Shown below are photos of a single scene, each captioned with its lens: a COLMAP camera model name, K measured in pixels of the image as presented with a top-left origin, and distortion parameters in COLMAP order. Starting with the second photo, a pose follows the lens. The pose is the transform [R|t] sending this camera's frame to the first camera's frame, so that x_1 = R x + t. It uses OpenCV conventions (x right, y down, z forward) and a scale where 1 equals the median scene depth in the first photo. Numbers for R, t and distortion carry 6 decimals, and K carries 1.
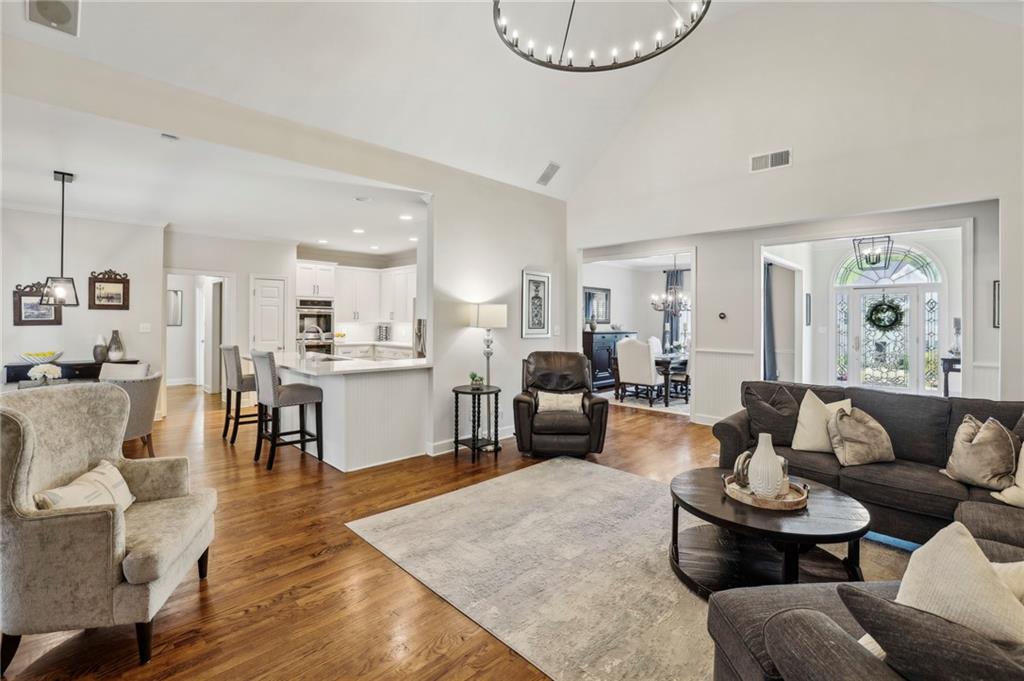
lens RADIAL K [[449.8, 0, 513.9], [0, 449.8, 317.9], [0, 0, 1]] dist [-0.023180, -0.000061]
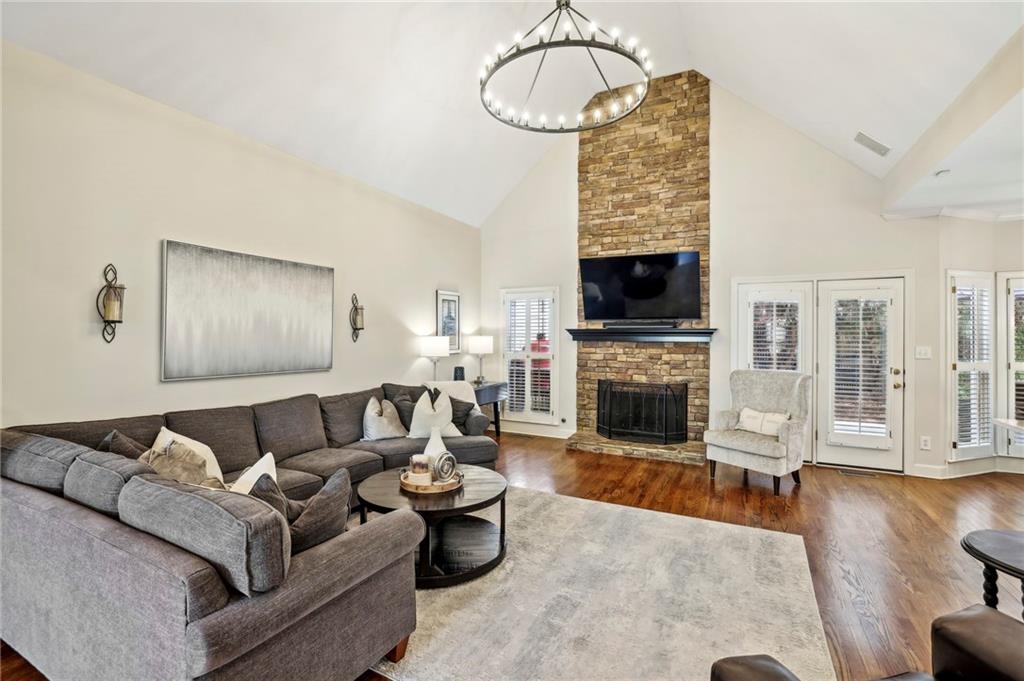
lens RADIAL K [[464.1, 0, 513.5], [0, 464.1, 329.9], [0, 0, 1]] dist [-0.025963, 0.000395]
pose [[-0.950899, -0.012604, -0.309243, 0.330612], [-0.006641, 0.999771, -0.020326, 0.002963], [0.309429, -0.017275, -0.950766, 1.003129]]
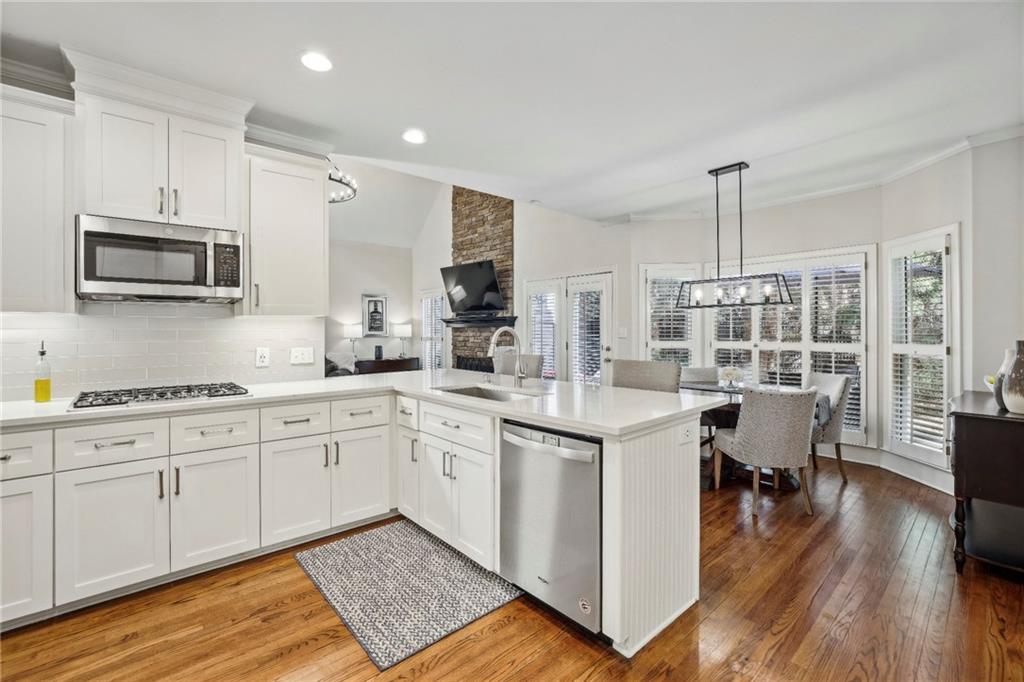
lens RADIAL K [[449.0, 0, 508.8], [0, 449.0, 330.9], [0, 0, 1]] dist [-0.022378, 0.000435]
pose [[-0.998393, -0.003695, 0.056554, -0.445724], [-0.004005, 0.999977, -0.005382, 0.024960], [-0.056533, -0.005600, -0.998385, 1.467292]]
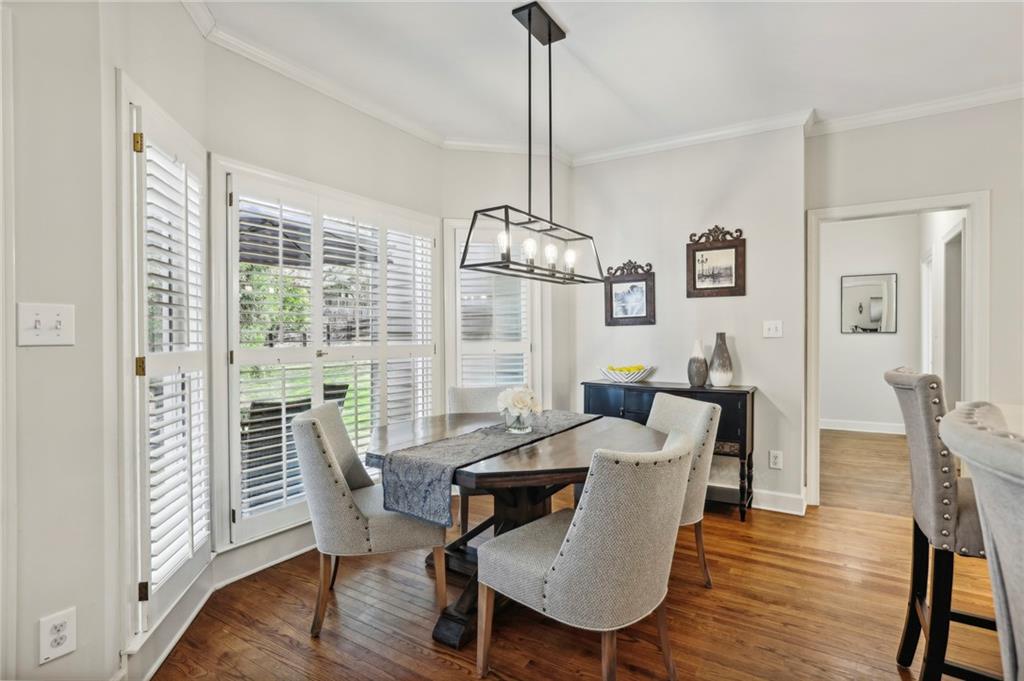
lens RADIAL K [[522.6, 0, 512.0], [0, 522.6, 340.5], [0, 0, 1]] dist [-0.001639, 0.000175]
pose [[0.213714, 0.004077, -0.976888, -0.326610], [0.009014, 0.999940, 0.006145, 0.032126], [0.976855, -0.010119, 0.213665, 0.619926]]
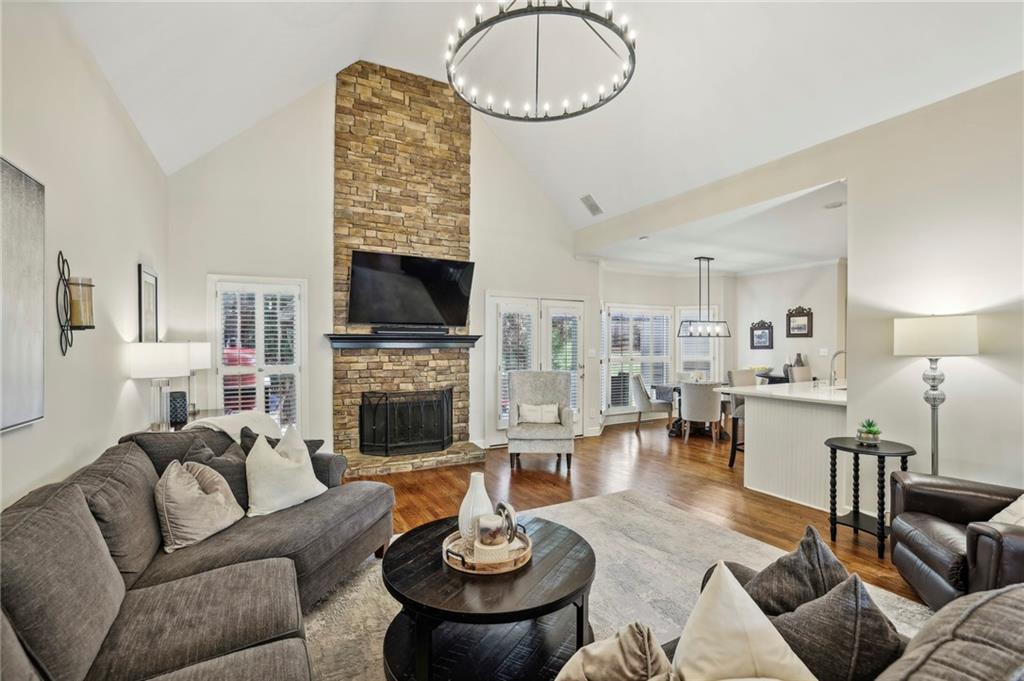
lens RADIAL K [[447.2, 0, 498.9], [0, 447.2, 349.9], [0, 0, 1]] dist [-0.036222, 0.000174]
pose [[-0.295422, 0.006184, -0.955347, 0.594932], [0.006060, 0.999971, 0.004599, 0.006952], [0.955348, -0.004431, -0.295451, 0.557986]]
